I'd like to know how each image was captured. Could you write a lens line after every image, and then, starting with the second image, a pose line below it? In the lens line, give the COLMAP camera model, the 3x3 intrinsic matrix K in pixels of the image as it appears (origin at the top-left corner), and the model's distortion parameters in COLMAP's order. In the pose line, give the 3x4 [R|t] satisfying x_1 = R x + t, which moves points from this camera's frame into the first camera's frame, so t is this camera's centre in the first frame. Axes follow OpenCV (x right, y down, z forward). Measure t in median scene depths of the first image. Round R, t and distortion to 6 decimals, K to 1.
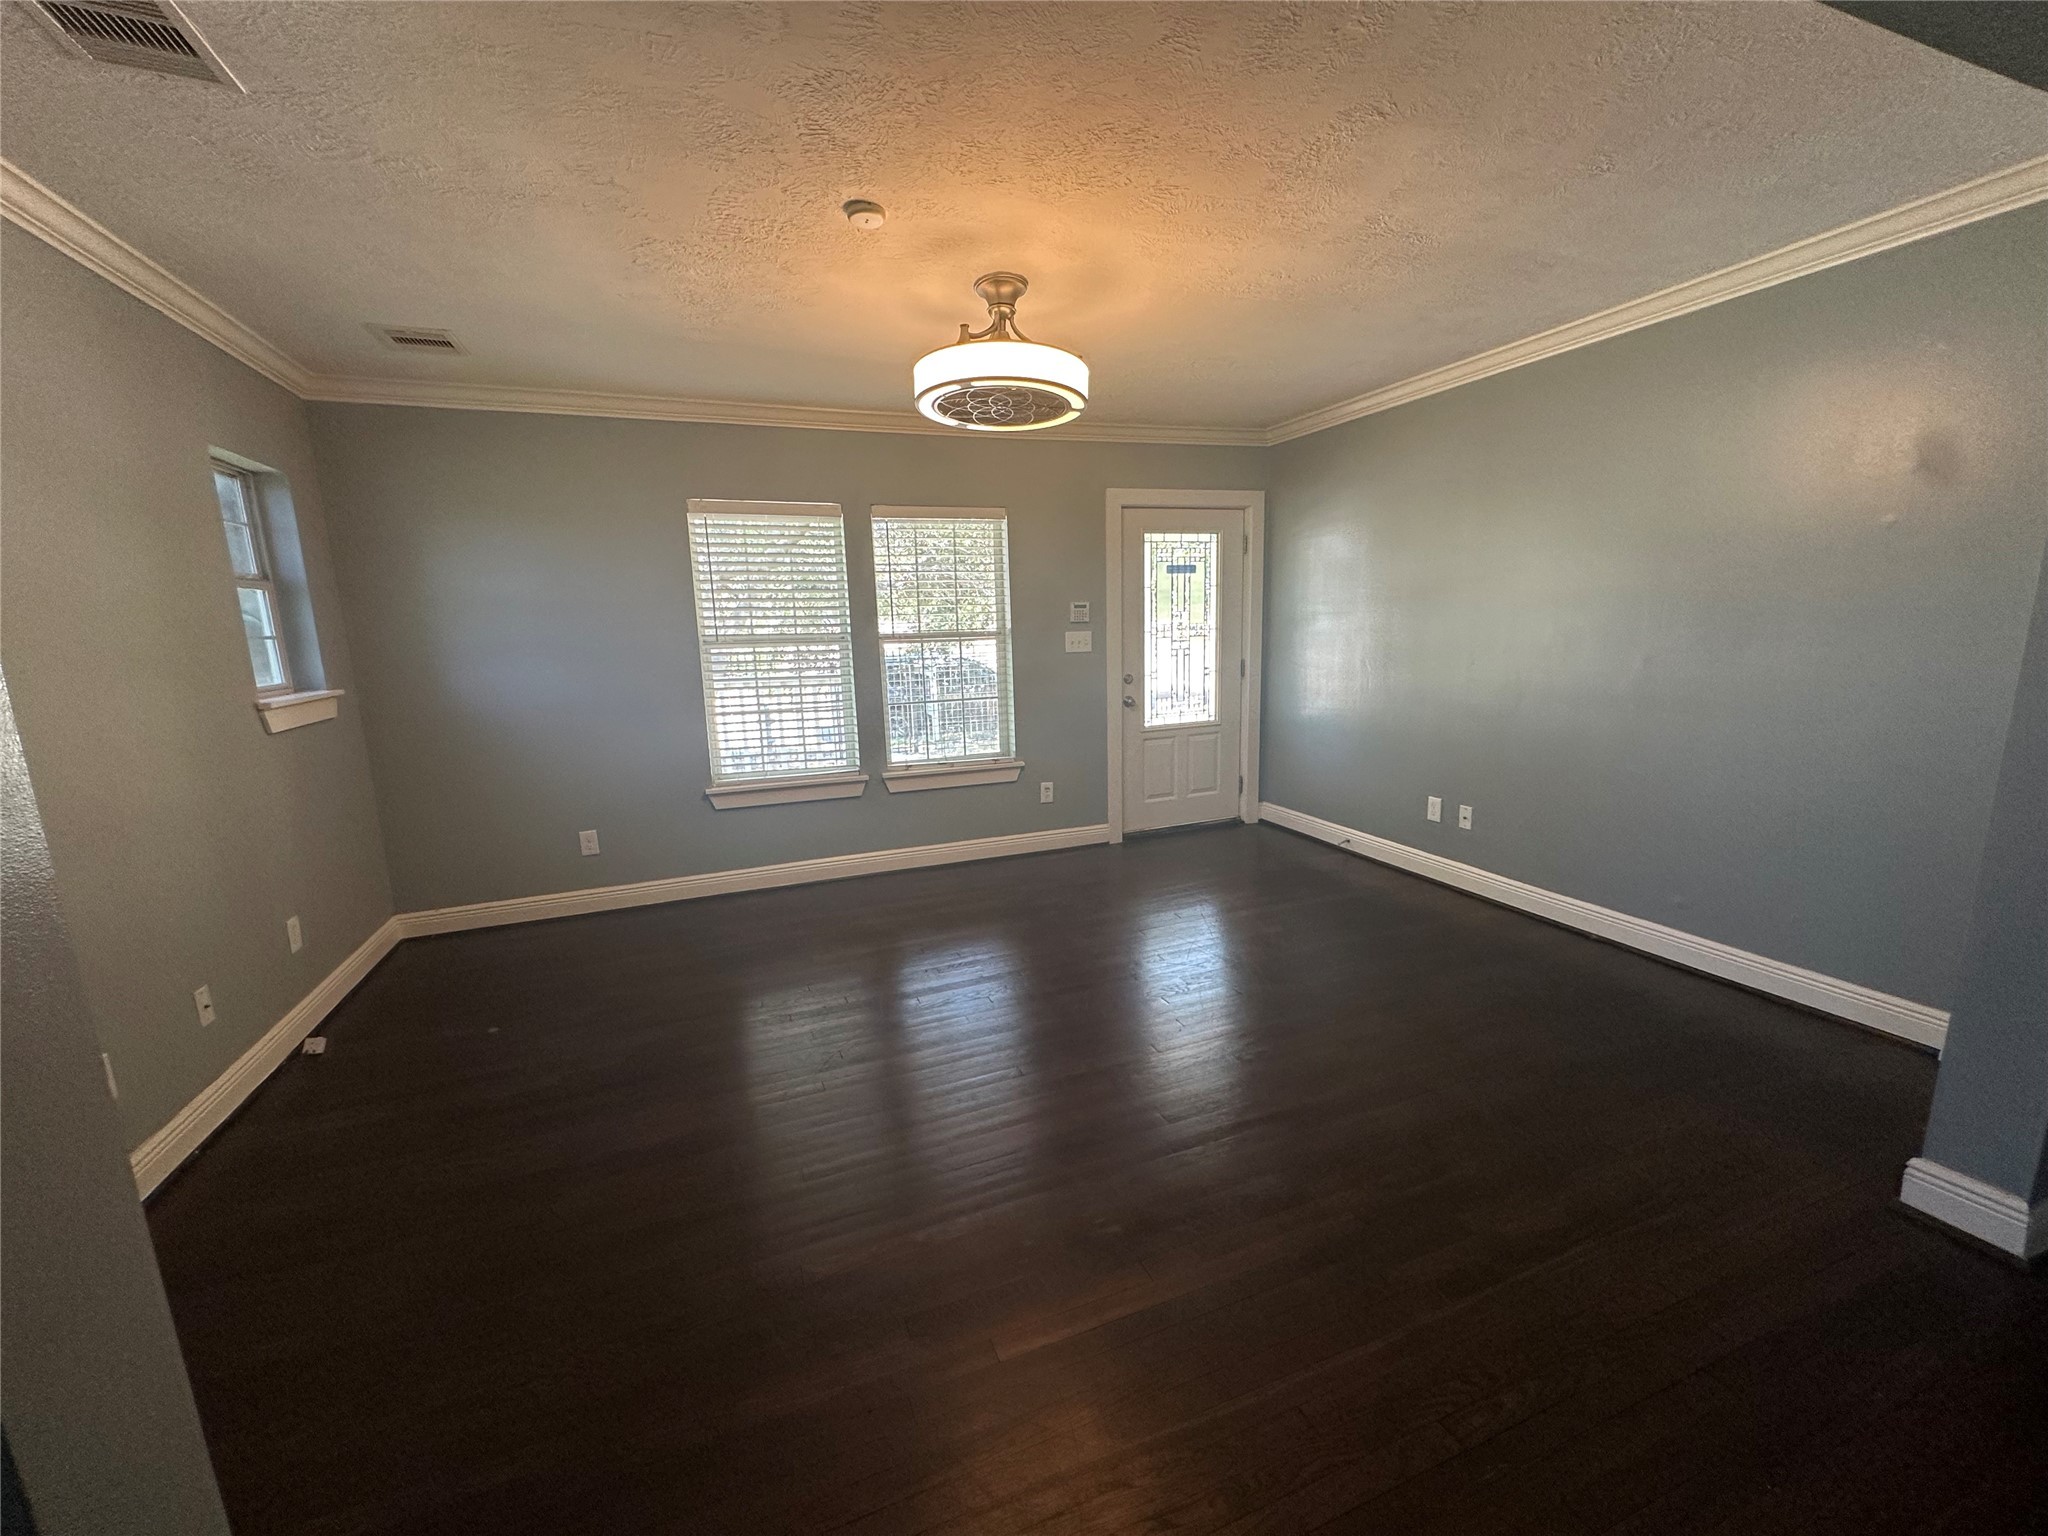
lens RADIAL K [[828.8, 0, 1022.8], [0, 828.8, 773.6], [0, 0, 1]] dist [-0.000162, -0.000013]
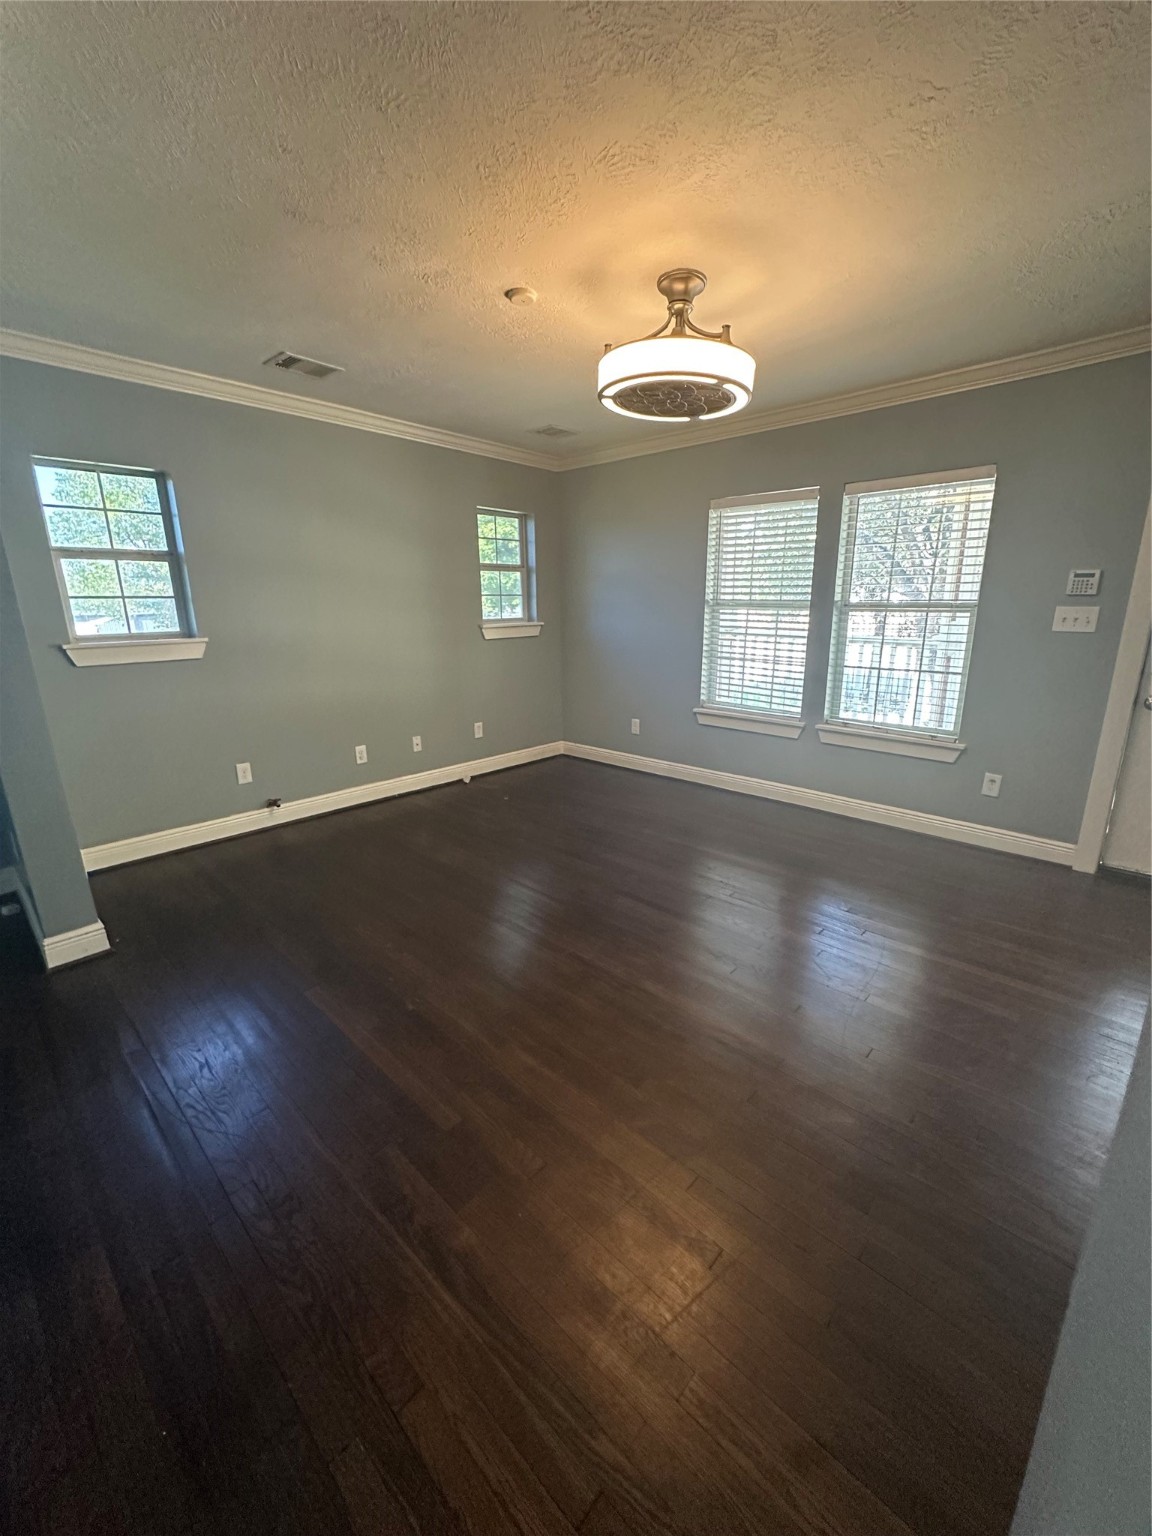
lens RADIAL K [[621.6, 0, 575.9], [0, 621.6, 768.2], [0, 0, 1]] dist [-0.000162, -0.000013]
pose [[0.426974, 0.260624, -0.865892, 0.469169], [-0.171605, 0.963518, 0.205389, -0.063612], [0.887831, 0.060895, 0.456122, 0.312618]]
